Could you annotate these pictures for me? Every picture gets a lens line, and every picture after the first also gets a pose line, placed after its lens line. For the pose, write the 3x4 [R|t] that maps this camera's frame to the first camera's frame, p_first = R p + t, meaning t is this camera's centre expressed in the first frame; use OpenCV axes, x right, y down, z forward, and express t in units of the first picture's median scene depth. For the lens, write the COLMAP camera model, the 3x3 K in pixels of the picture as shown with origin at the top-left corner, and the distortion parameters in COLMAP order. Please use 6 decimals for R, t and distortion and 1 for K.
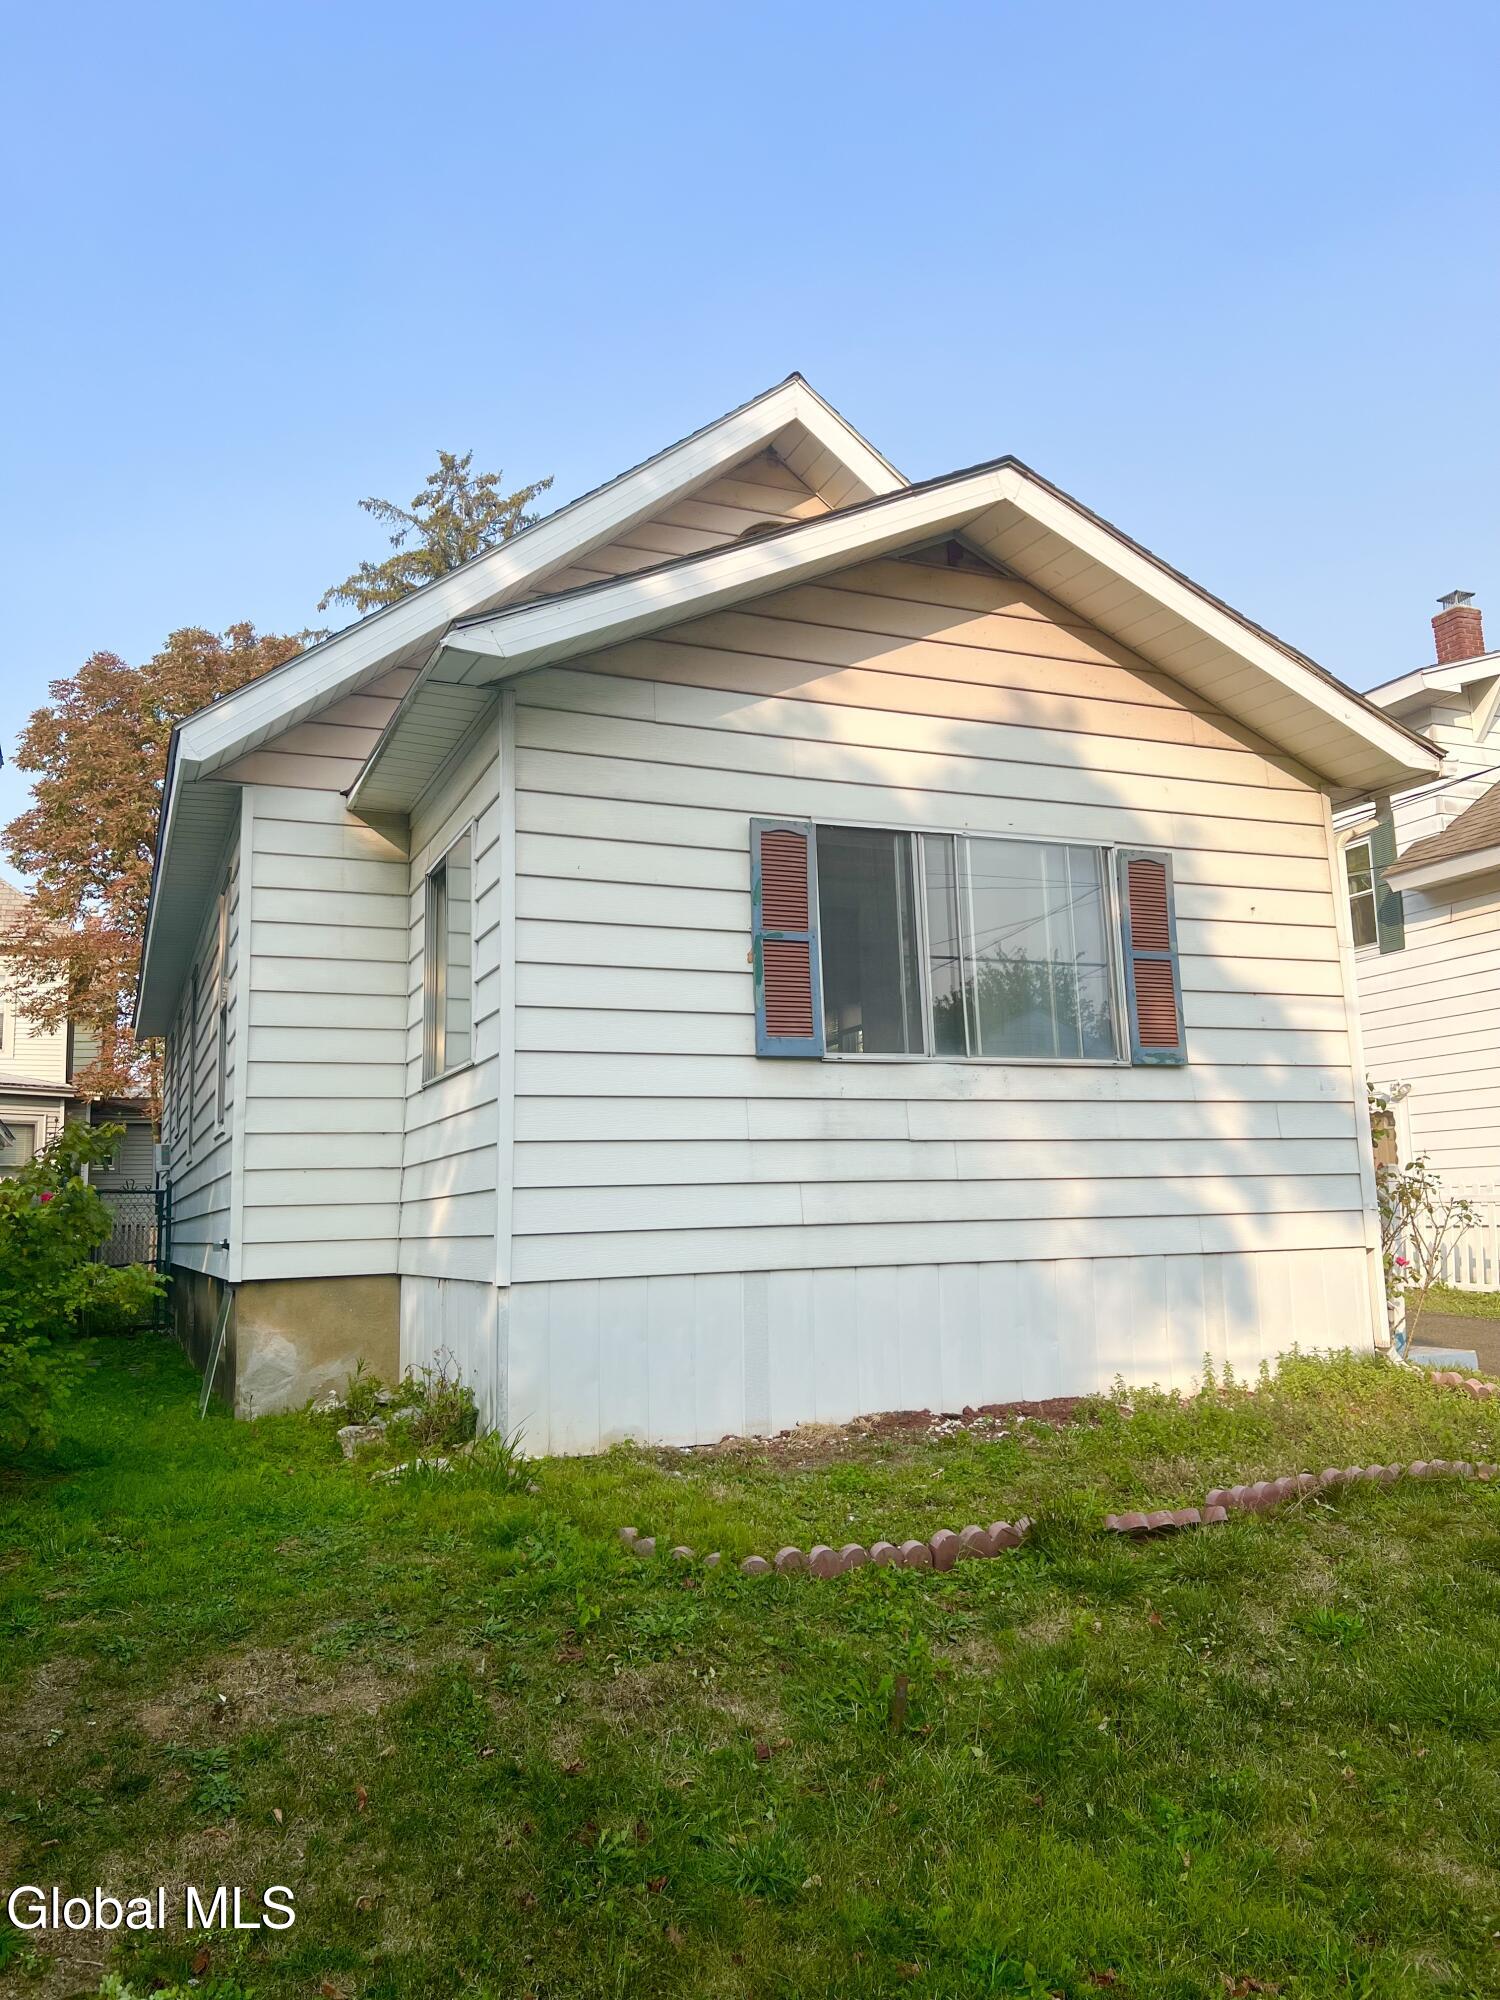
lens RADIAL K [[1502.3, 0, 752.6], [0, 1502.3, 1002.9], [0, 0, 1]] dist [0.039018, -0.004924]
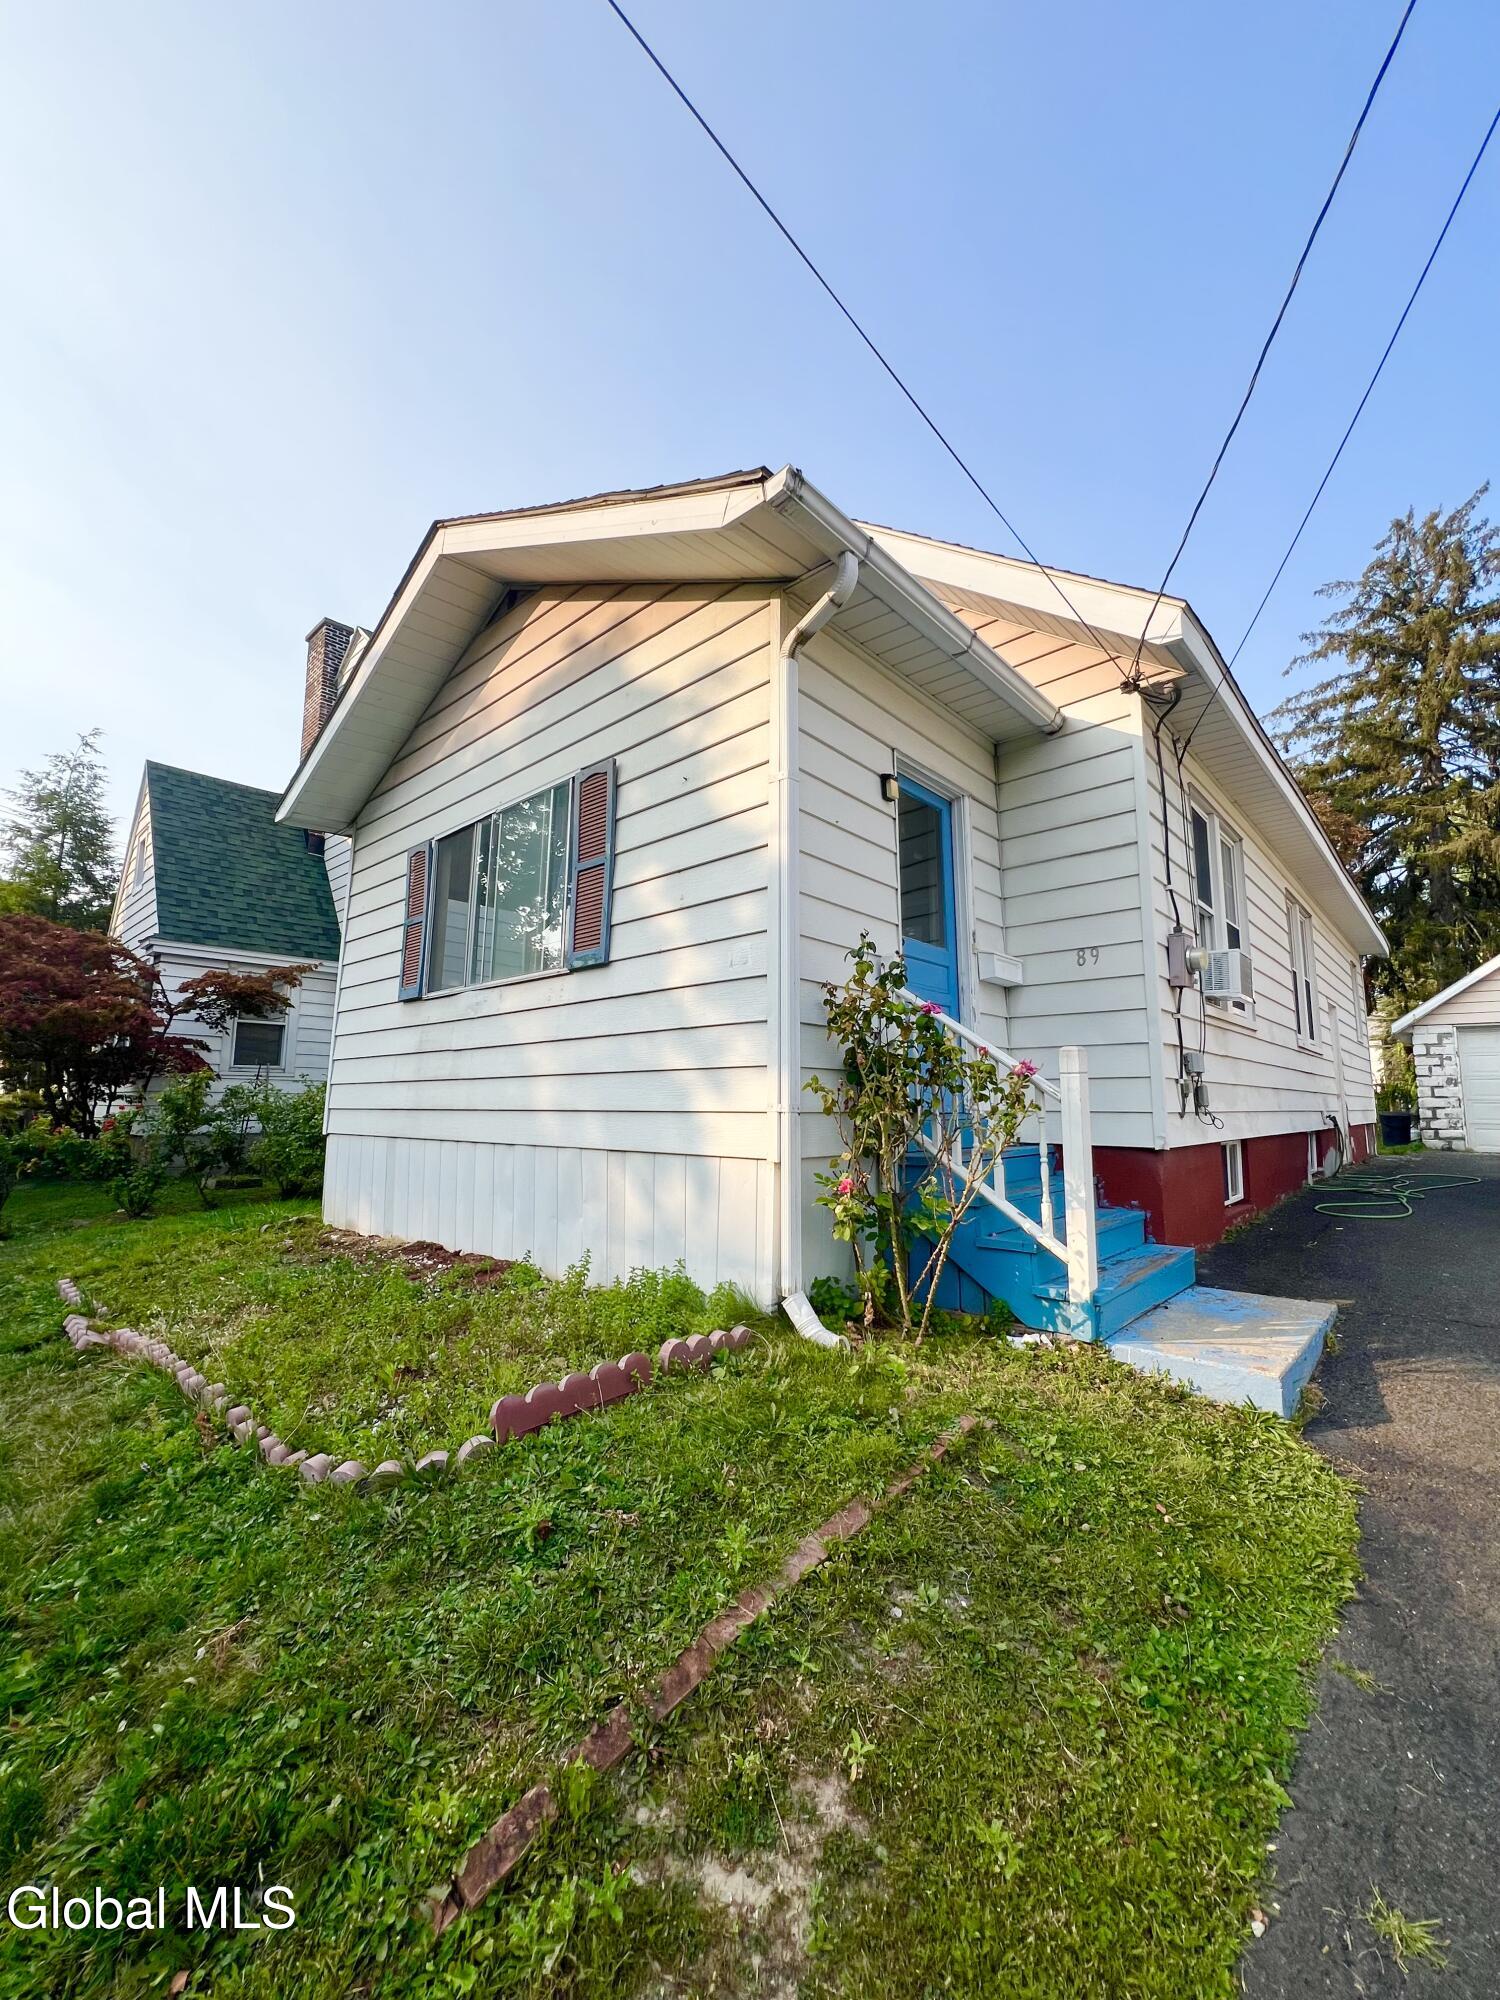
lens RADIAL K [[794.5, 0, 746.4], [0, 794.5, 998.2], [0, 0, 1]] dist [-0.003746, -0.000094]
pose [[0.407747, -0.093037, -0.908343, 0.798309], [0.115856, 0.992027, -0.049602, 0.101021], [0.905715, -0.085012, 0.415275, 0.859652]]
